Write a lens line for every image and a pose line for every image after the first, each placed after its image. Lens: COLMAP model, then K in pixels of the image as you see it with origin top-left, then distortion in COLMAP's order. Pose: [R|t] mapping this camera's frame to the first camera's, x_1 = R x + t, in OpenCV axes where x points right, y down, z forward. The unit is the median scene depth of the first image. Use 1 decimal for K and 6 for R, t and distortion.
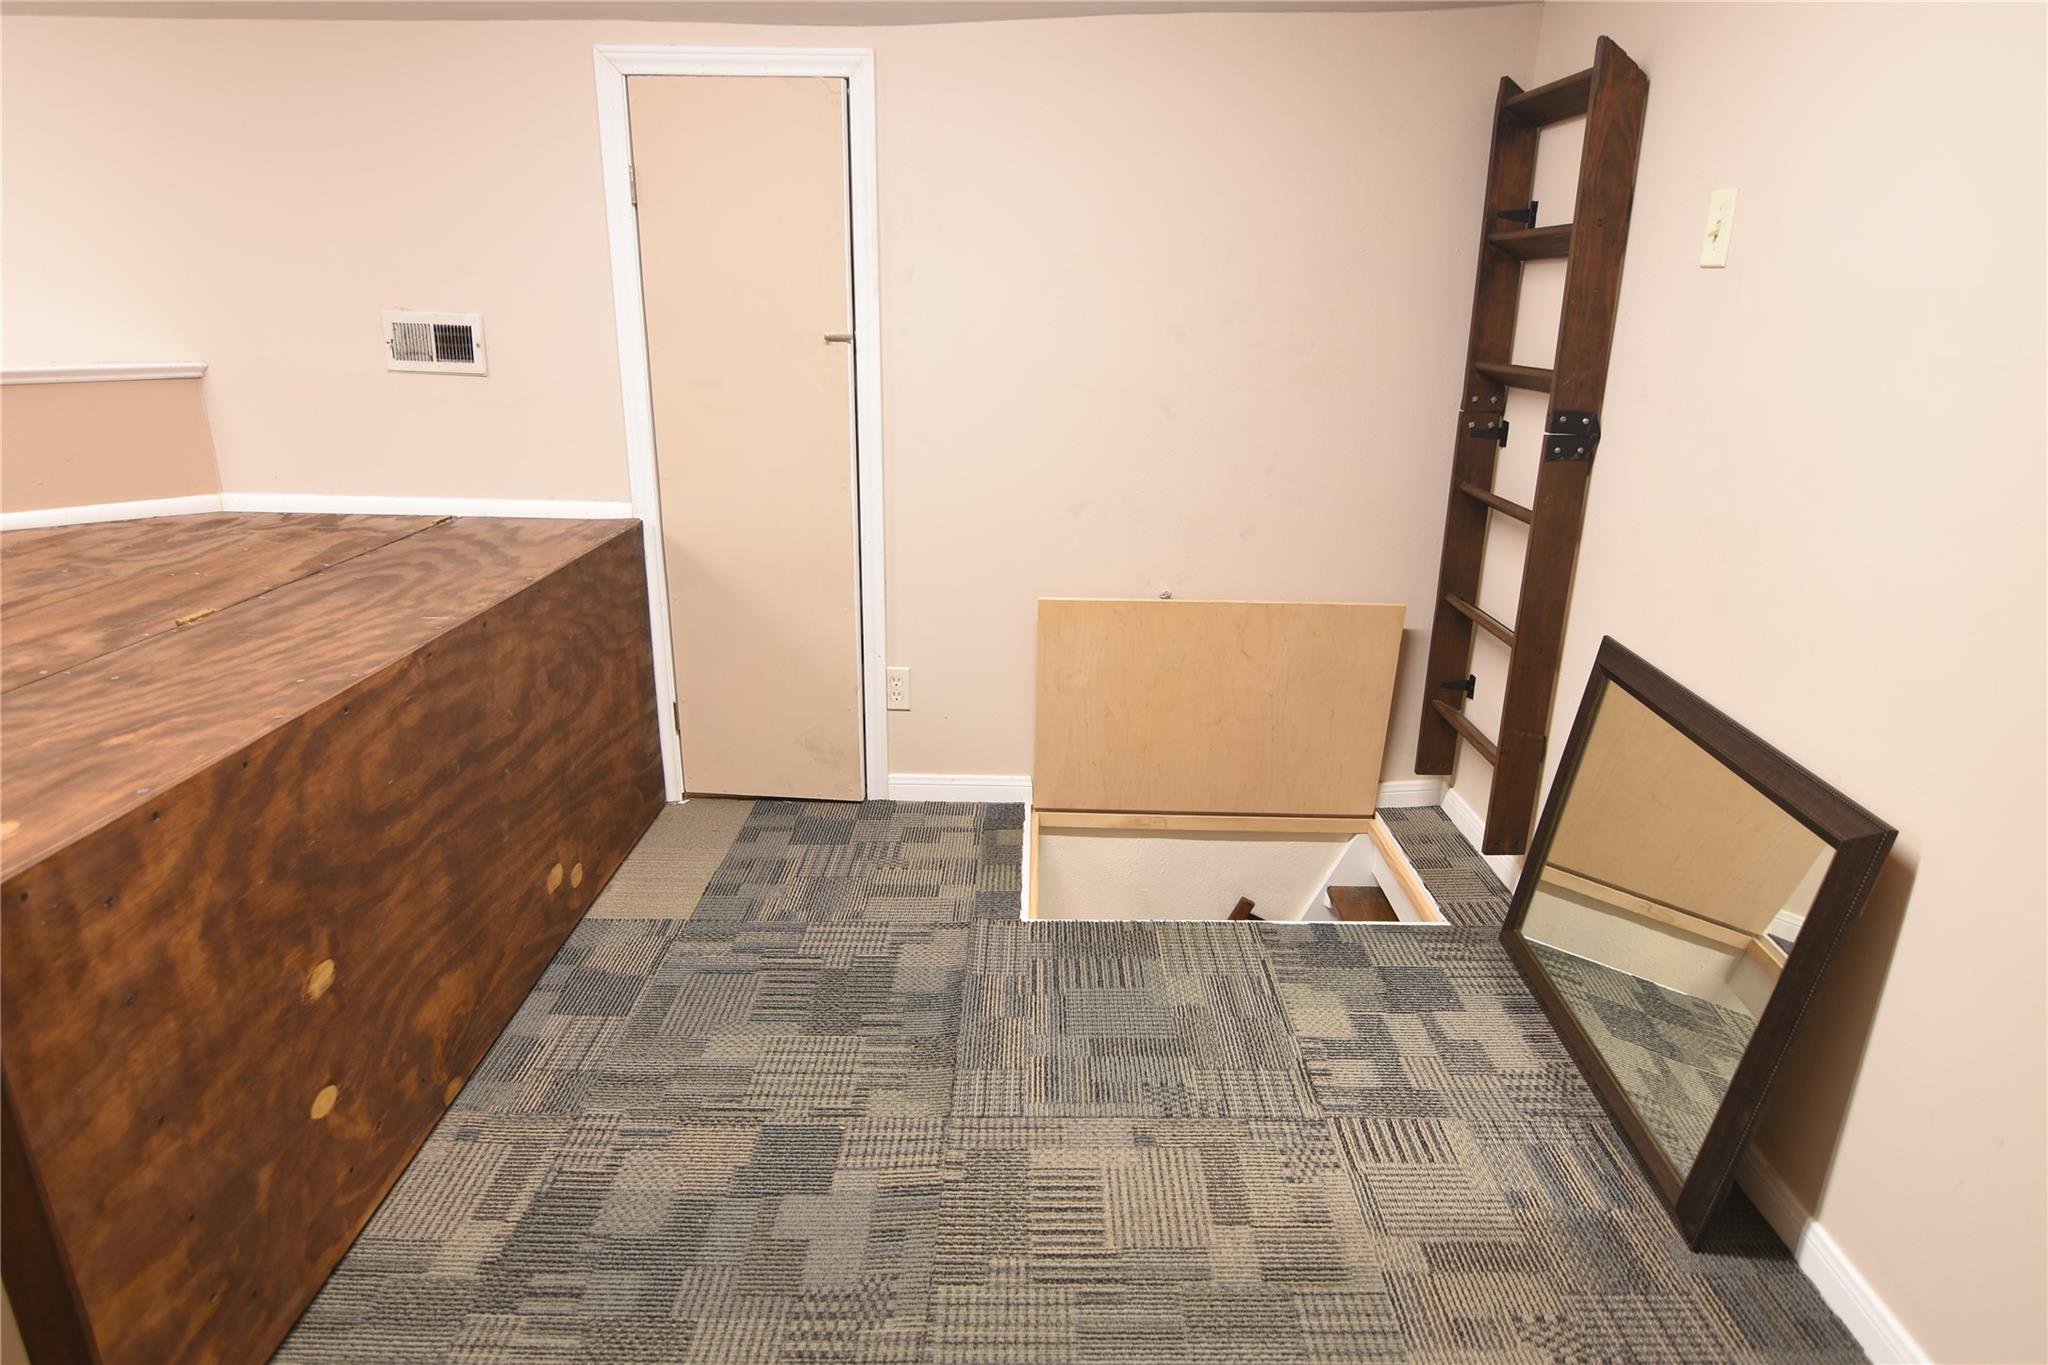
lens RADIAL K [[1137.2, 0, 1026.3], [0, 1137.2, 677.6], [0, 0, 1]] dist [-0.029316, 0.010268]
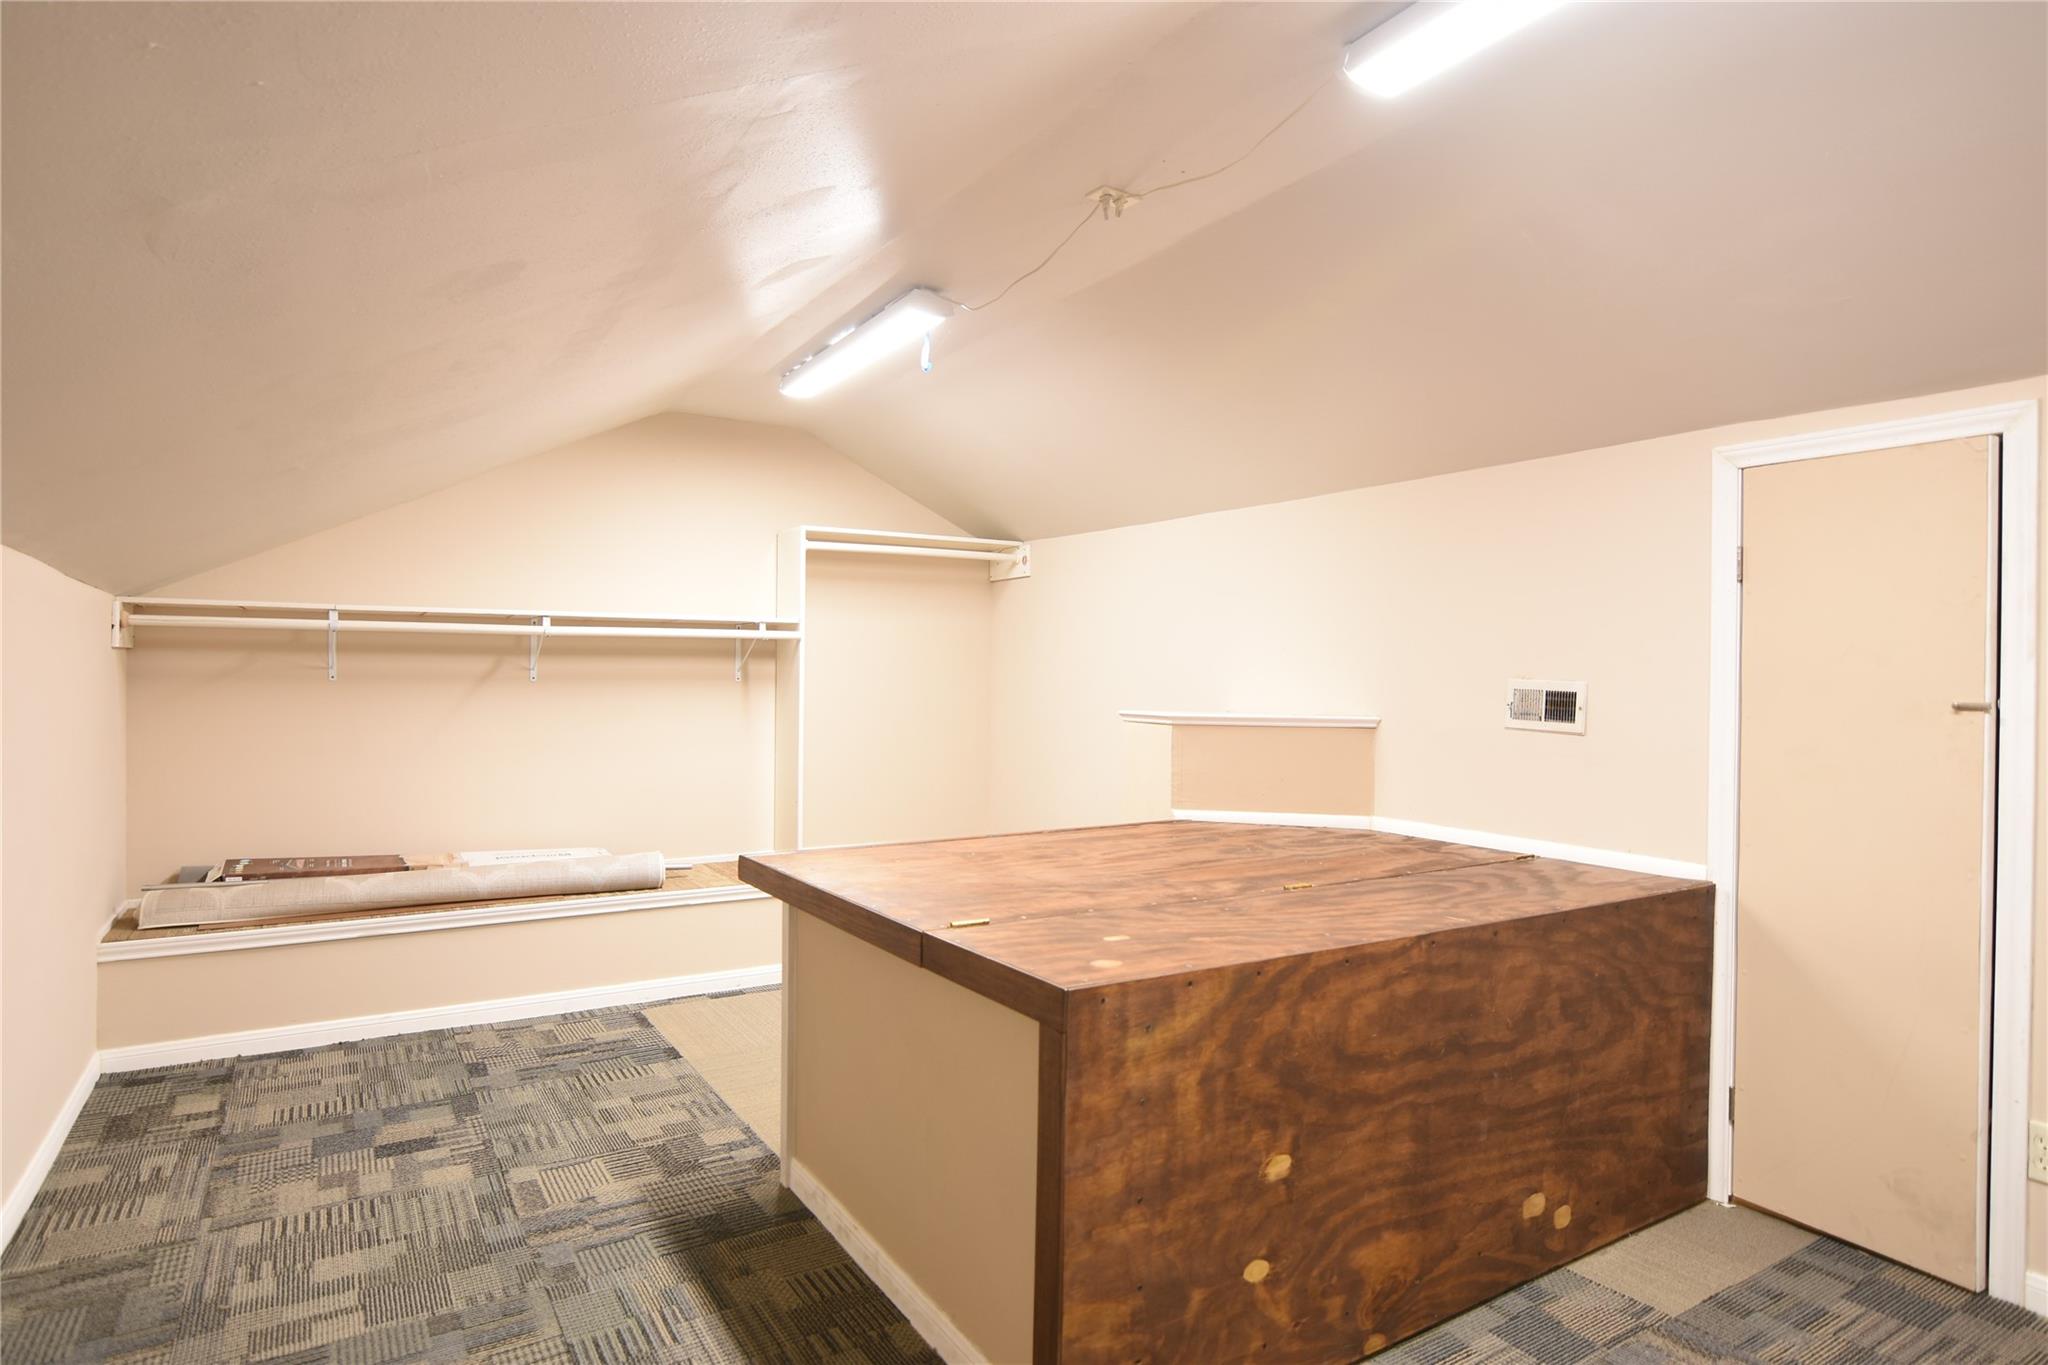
lens RADIAL K [[1137.2, 0, 1026.5], [0, 1137.2, 677.1], [0, 0, 1]] dist [-0.029316, 0.010268]
pose [[0.545153, -0.010562, -0.838270, 0.195796], [-0.270438, 0.944248, -0.187772, 0.045470], [0.793519, 0.329065, 0.511903, -0.031527]]
